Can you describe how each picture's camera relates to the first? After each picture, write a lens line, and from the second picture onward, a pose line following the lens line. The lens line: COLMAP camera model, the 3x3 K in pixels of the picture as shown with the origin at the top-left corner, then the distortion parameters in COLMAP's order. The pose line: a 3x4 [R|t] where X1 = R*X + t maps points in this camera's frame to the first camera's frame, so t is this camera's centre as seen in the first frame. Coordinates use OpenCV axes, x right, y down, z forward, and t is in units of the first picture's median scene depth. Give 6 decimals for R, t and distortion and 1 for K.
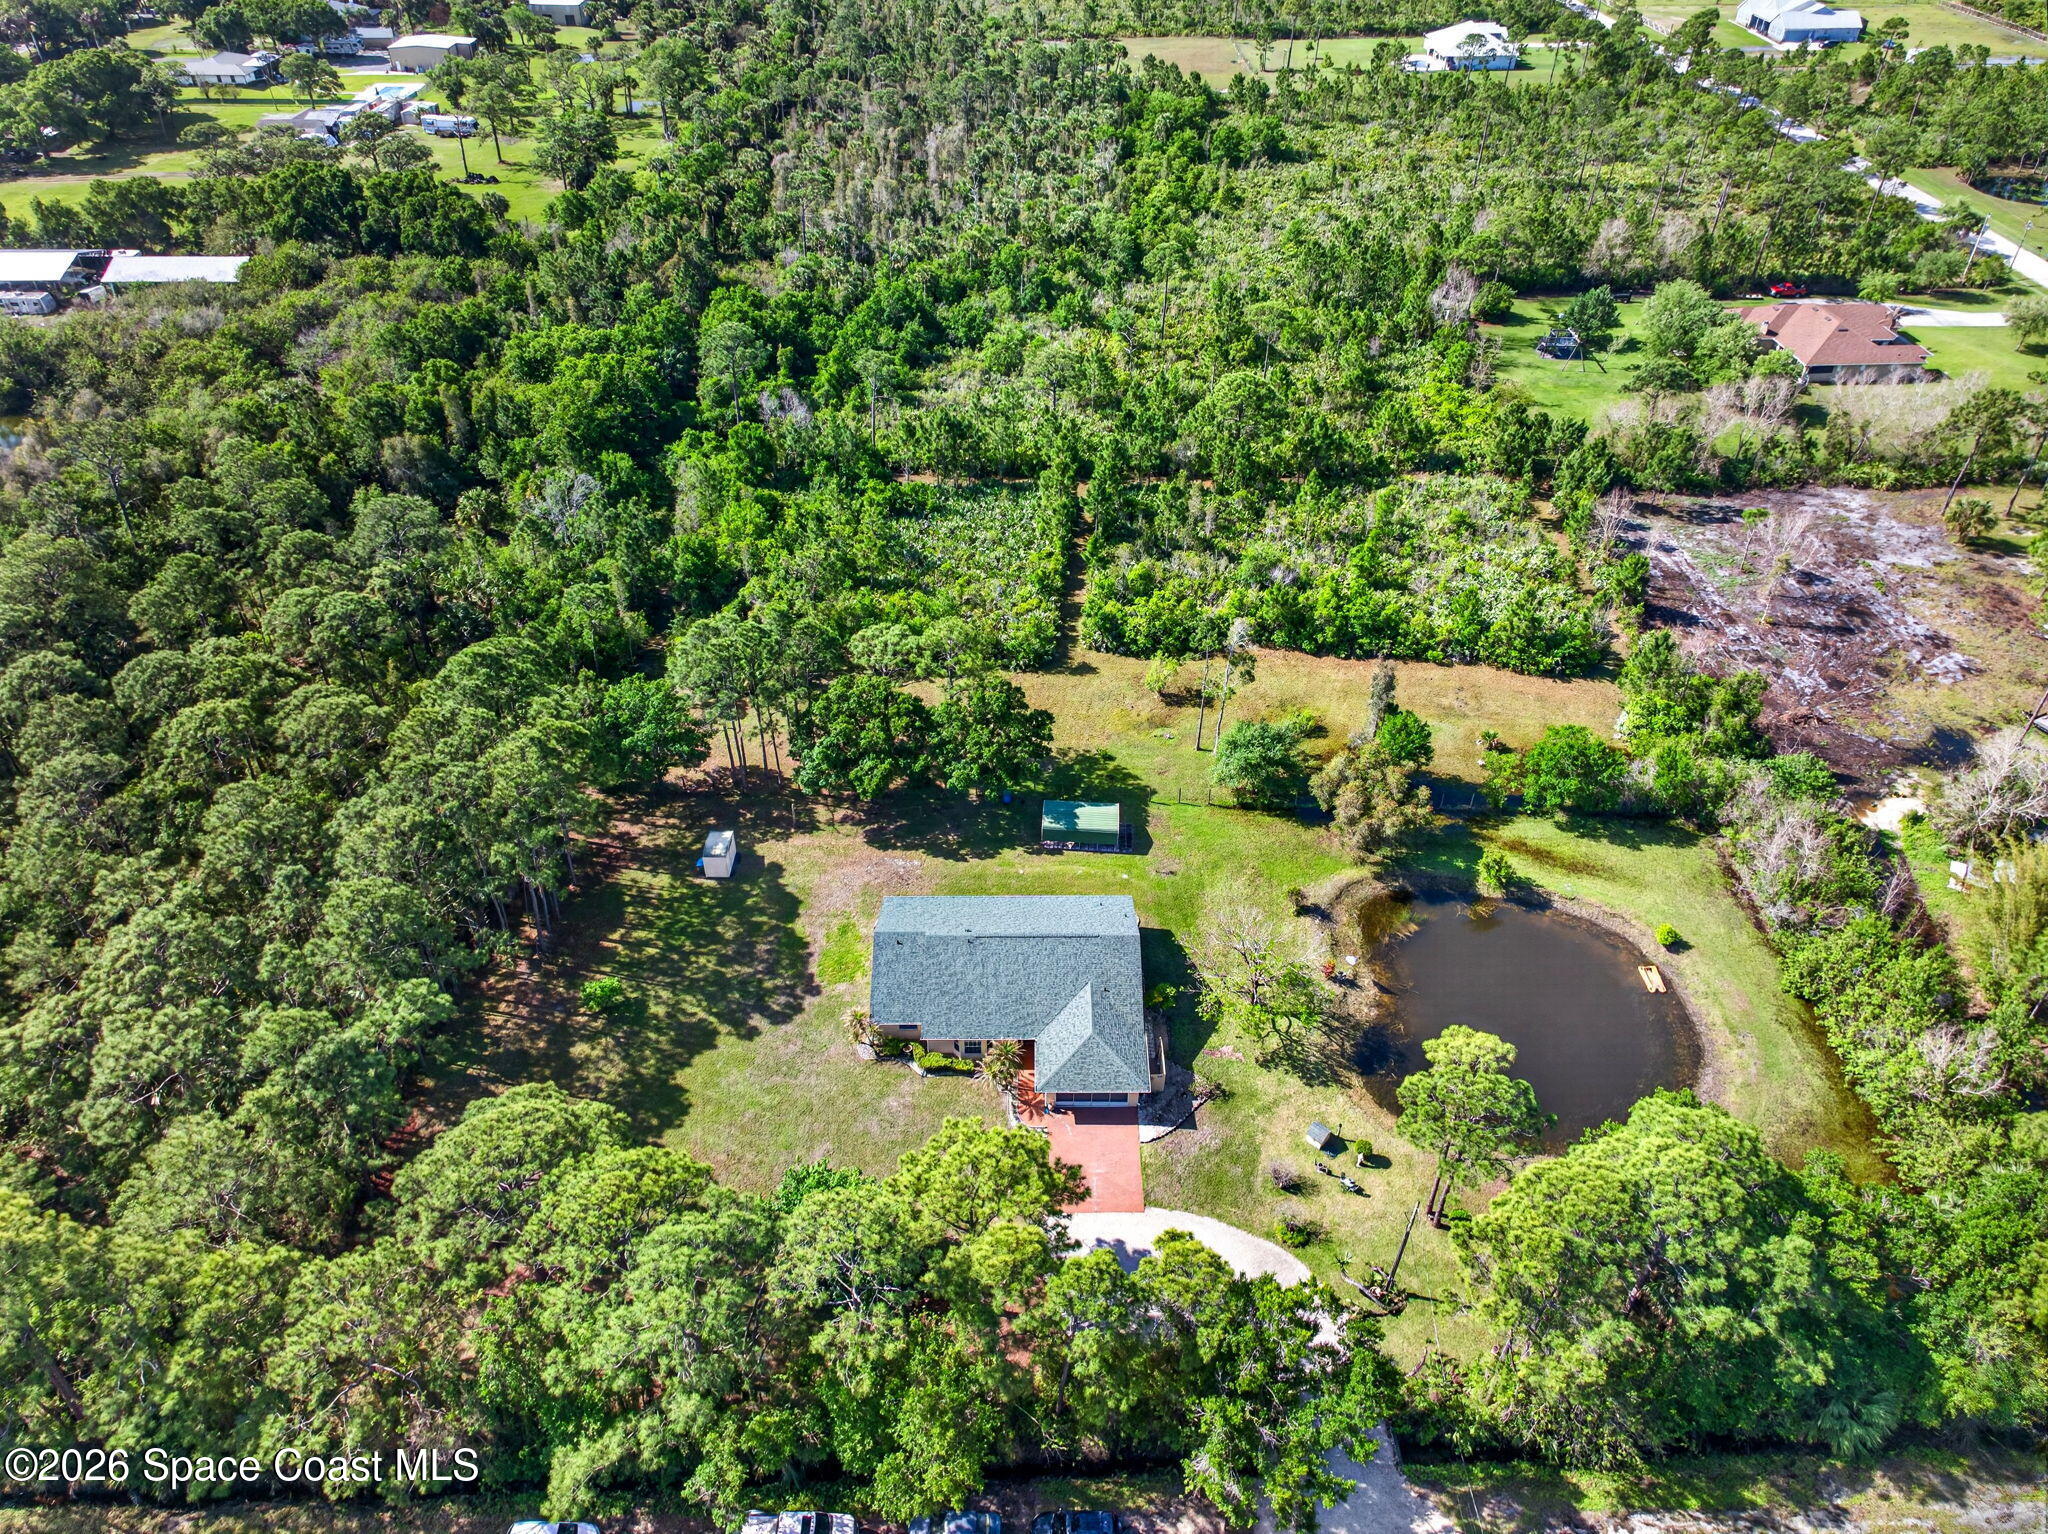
lens RADIAL K [[1399.4, 0, 1031.8], [0, 1399.4, 757.5], [0, 0, 1]] dist [0.007586, 0.008221]
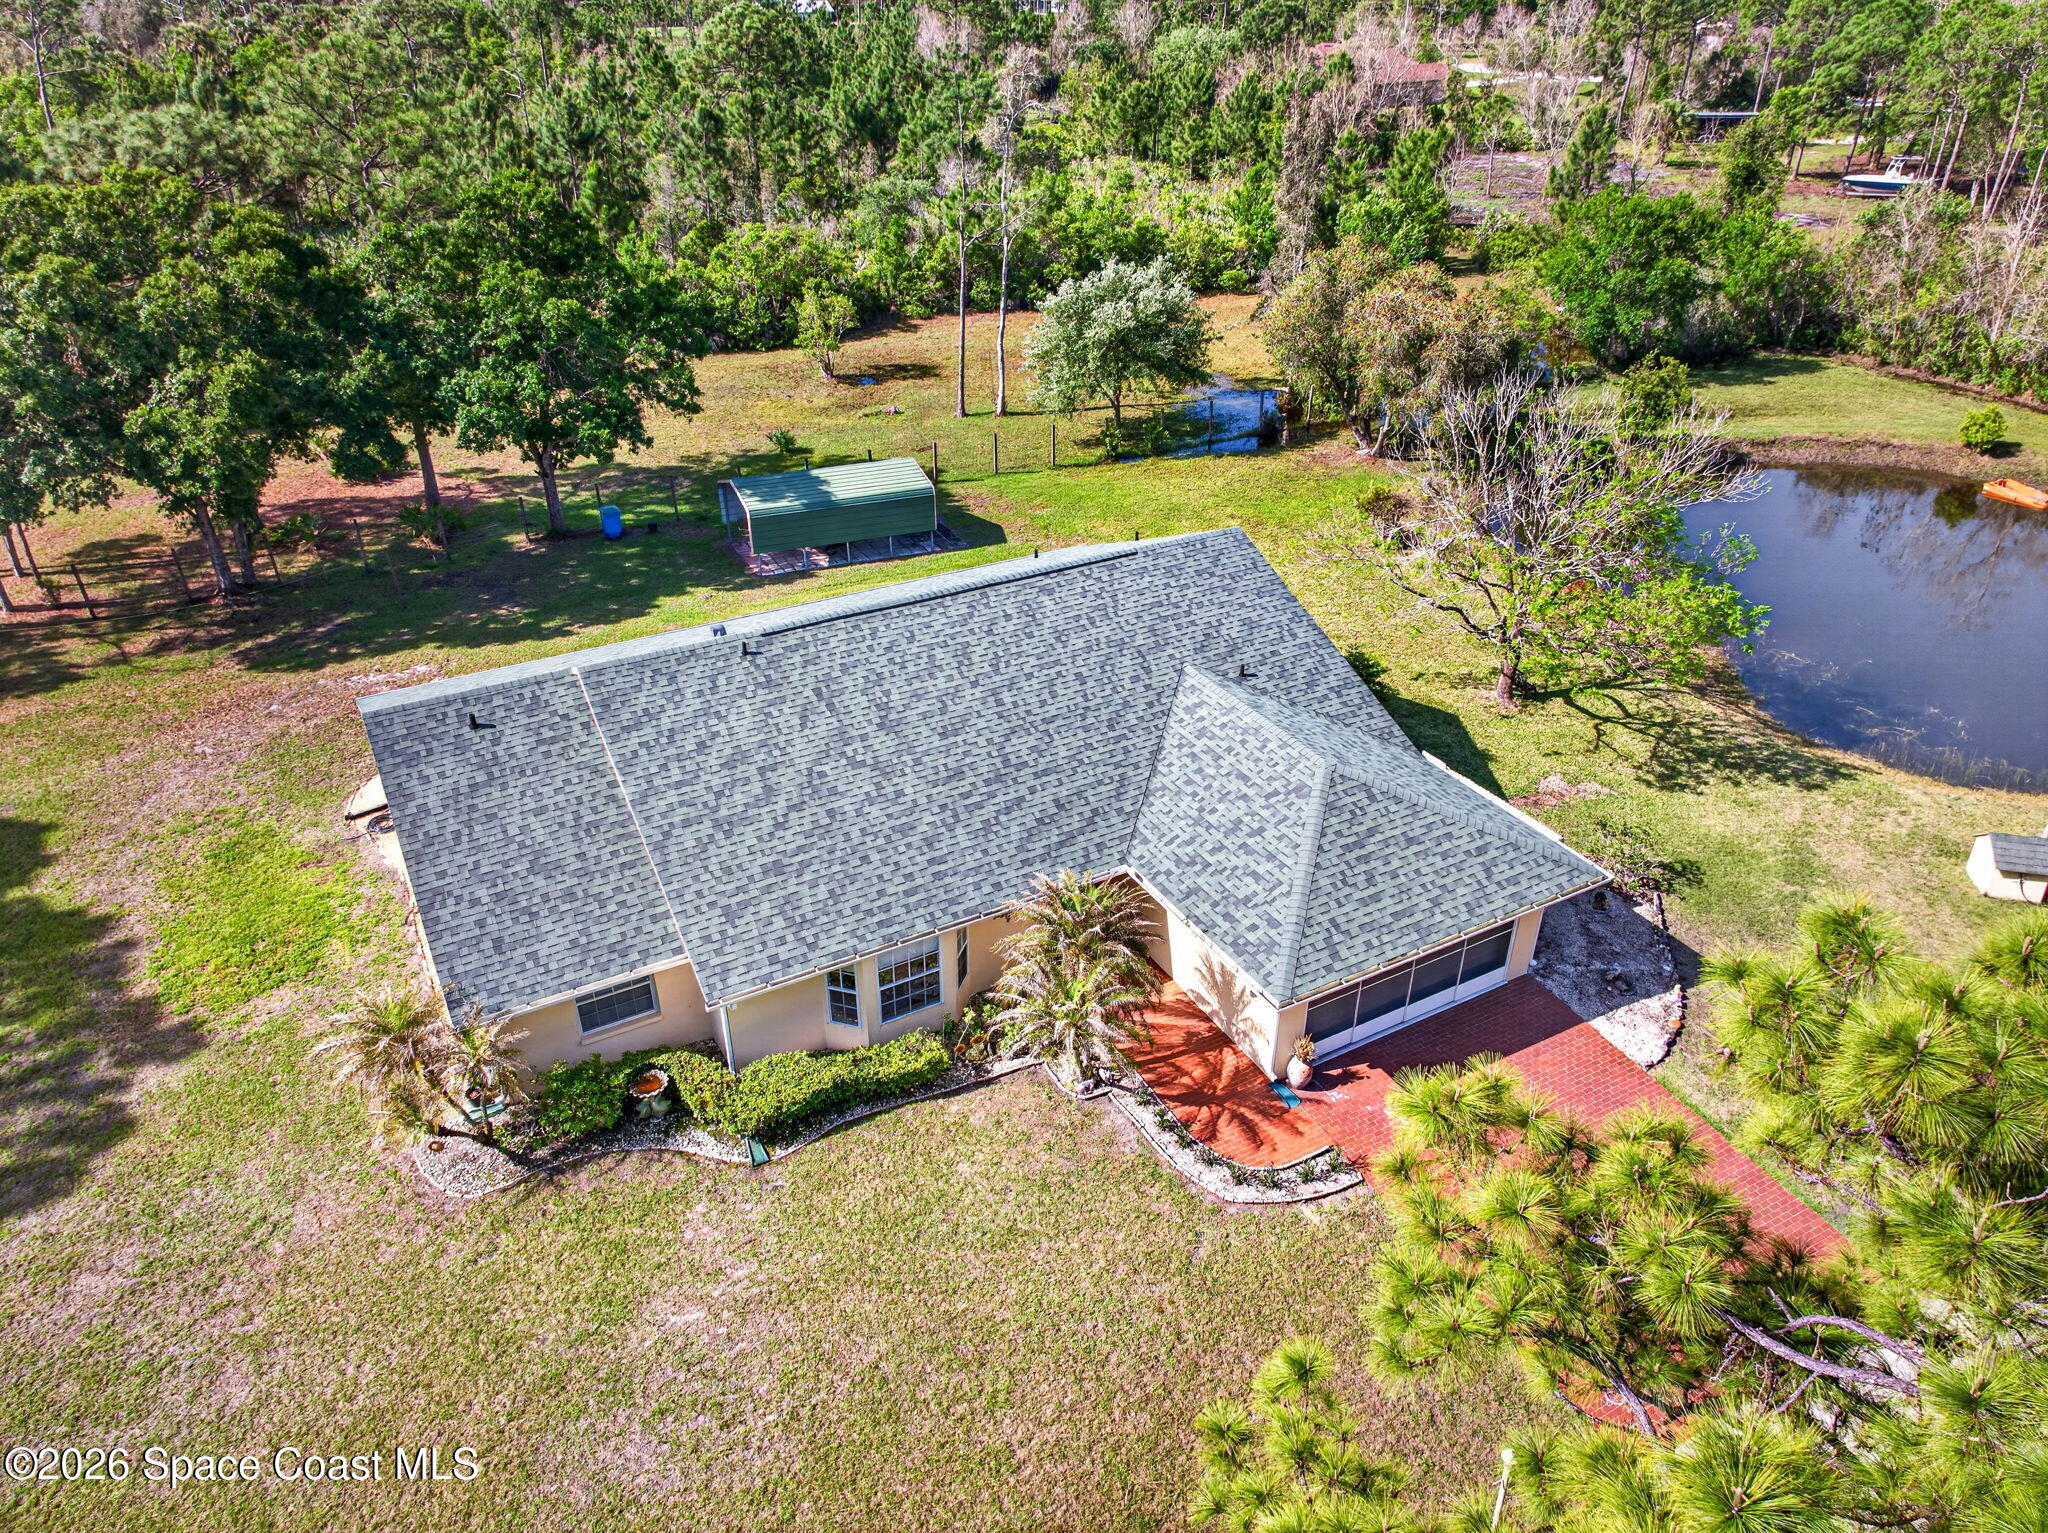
lens RADIAL K [[1387.8, 0, 1026.9], [0, 1387.8, 771.6], [0, 0, 1]] dist [0.006527, -0.001432]
pose [[0.875887, -0.247237, 0.414362, -0.106092], [0.297180, 0.952961, -0.059583, 0.171185], [-0.380140, 0.175328, 0.908160, 0.675138]]
